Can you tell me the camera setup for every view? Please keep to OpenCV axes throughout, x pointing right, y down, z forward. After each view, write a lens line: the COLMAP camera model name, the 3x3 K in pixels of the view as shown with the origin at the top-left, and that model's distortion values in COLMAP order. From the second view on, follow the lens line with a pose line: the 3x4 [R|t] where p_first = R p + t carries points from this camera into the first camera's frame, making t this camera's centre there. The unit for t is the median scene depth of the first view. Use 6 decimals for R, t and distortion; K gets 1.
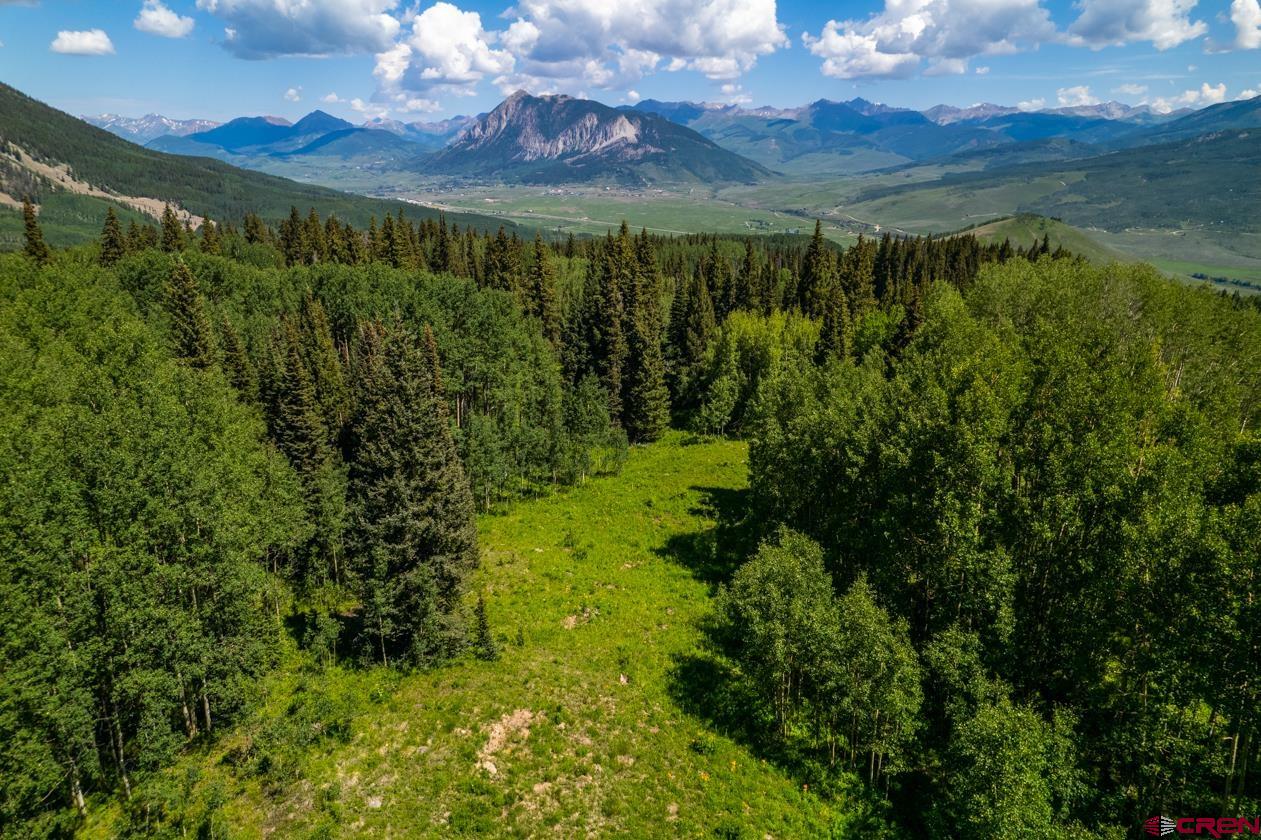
lens RADIAL K [[809.7, 0, 632.7], [0, 809.7, 425.8], [0, 0, 1]] dist [-0.081675, 0.075435]
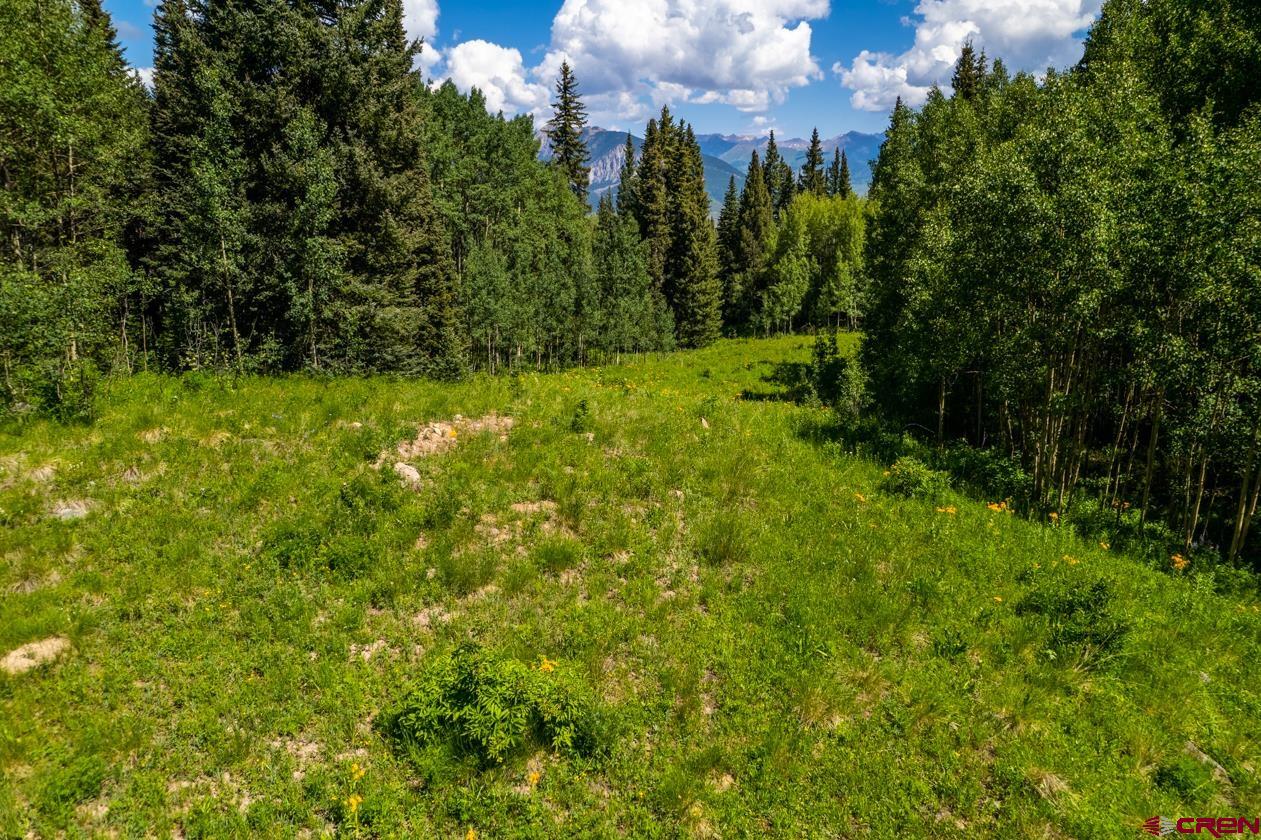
lens RADIAL K [[807.6, 0, 633.8], [0, 807.6, 424.4], [0, 0, 1]] dist [-0.079538, 0.076732]
pose [[0.999427, 0.013570, -0.031008, -0.016724], [-0.014914, 0.998941, -0.043525, 0.132144], [0.030384, 0.043962, 0.998571, 0.190414]]
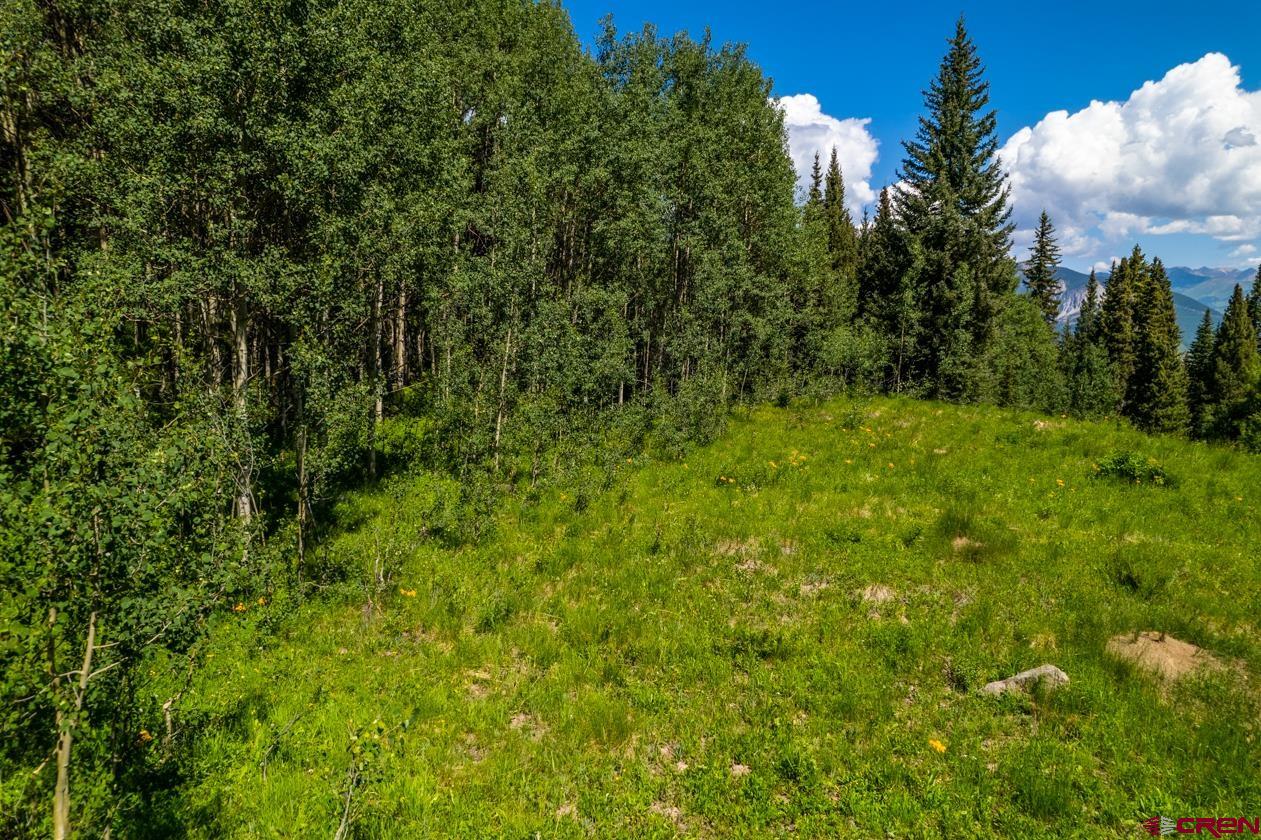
lens RADIAL K [[807.6, 0, 633.8], [0, 807.6, 424.4], [0, 0, 1]] dist [-0.079538, 0.076732]
pose [[0.861032, 0.079746, -0.502260, -0.038683], [-0.179185, 0.971866, -0.152873, 0.195097], [0.475938, 0.221626, 0.851097, 0.031308]]
